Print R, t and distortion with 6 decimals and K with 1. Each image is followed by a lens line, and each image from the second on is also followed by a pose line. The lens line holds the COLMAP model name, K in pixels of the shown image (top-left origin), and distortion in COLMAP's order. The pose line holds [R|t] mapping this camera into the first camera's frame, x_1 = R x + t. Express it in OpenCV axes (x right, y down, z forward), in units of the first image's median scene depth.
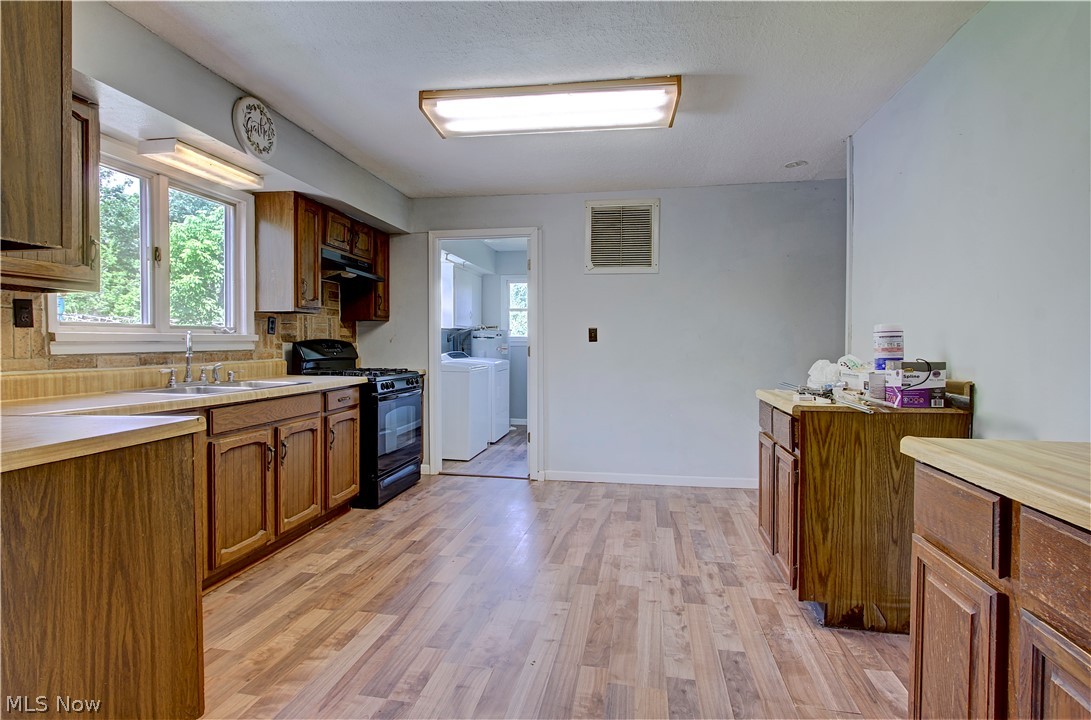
lens RADIAL K [[551.5, 0, 535.7], [0, 551.5, 355.7], [0, 0, 1]] dist [-0.015457, 0.000499]
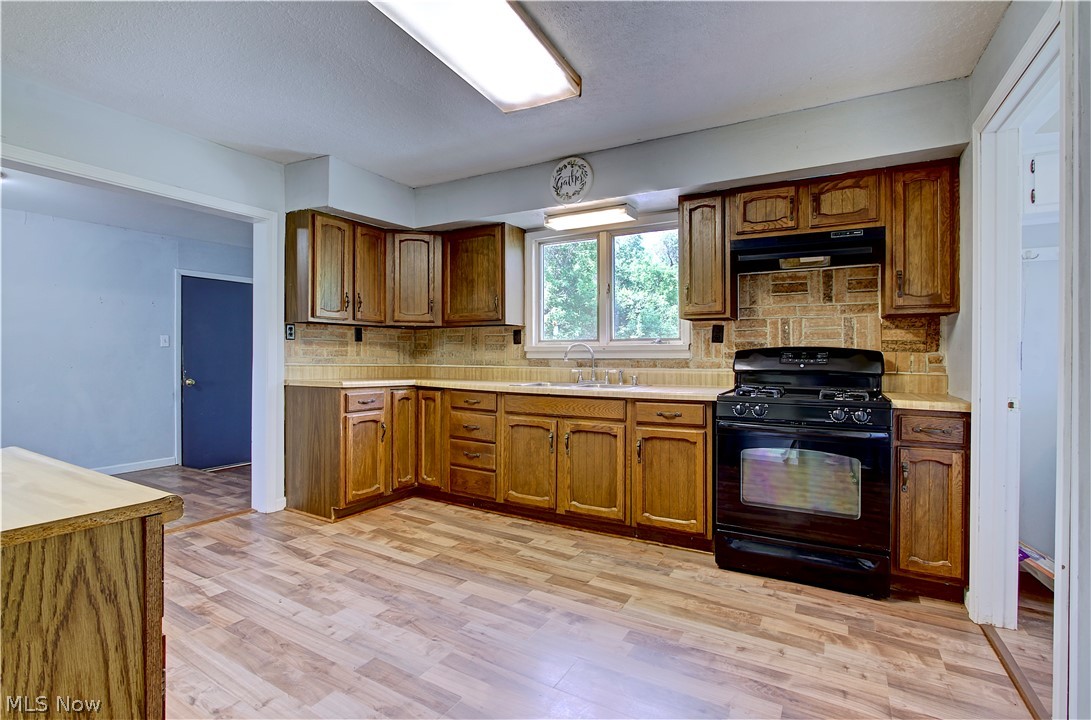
lens RADIAL K [[513.2, 0, 536.3], [0, 513.2, 357.1], [0, 0, 1]] dist [-0.012948, 0.000550]
pose [[-0.334731, -0.000440, -0.942314, 0.624785], [-0.026262, 0.999616, 0.008862, -0.018678], [0.941948, 0.027714, -0.334614, 1.333512]]
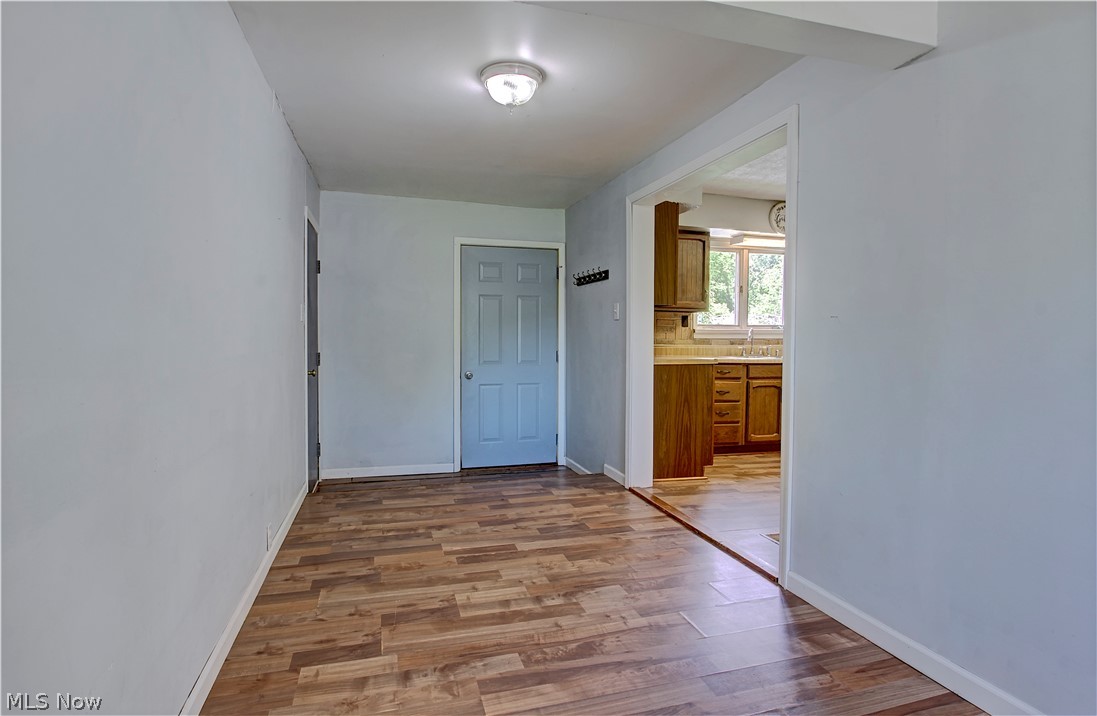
lens RADIAL K [[556.5, 0, 541.1], [0, 556.5, 349.3], [0, 0, 1]] dist [-0.002713, -0.000142]
pose [[0.457172, 0.025574, -0.889011, 0.799673], [-0.029562, 0.999471, 0.013549, 0.026877], [0.888887, 0.020087, 0.457686, -0.582787]]
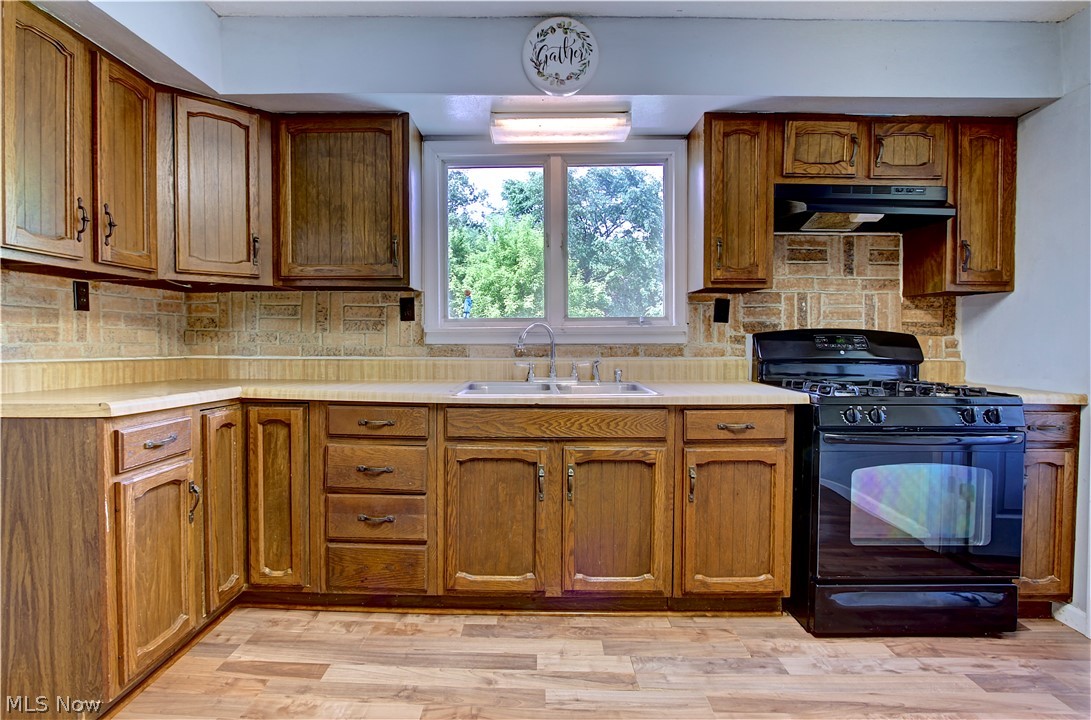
lens RADIAL K [[554.9, 0, 530.4], [0, 554.9, 352.8], [0, 0, 1]] dist [-0.014615, 0.000050]
pose [[0.172006, 0.022635, -0.984836, 0.259805], [-0.025631, 0.999500, 0.018496, -0.008743], [0.984762, 0.022061, 0.172500, 0.835198]]
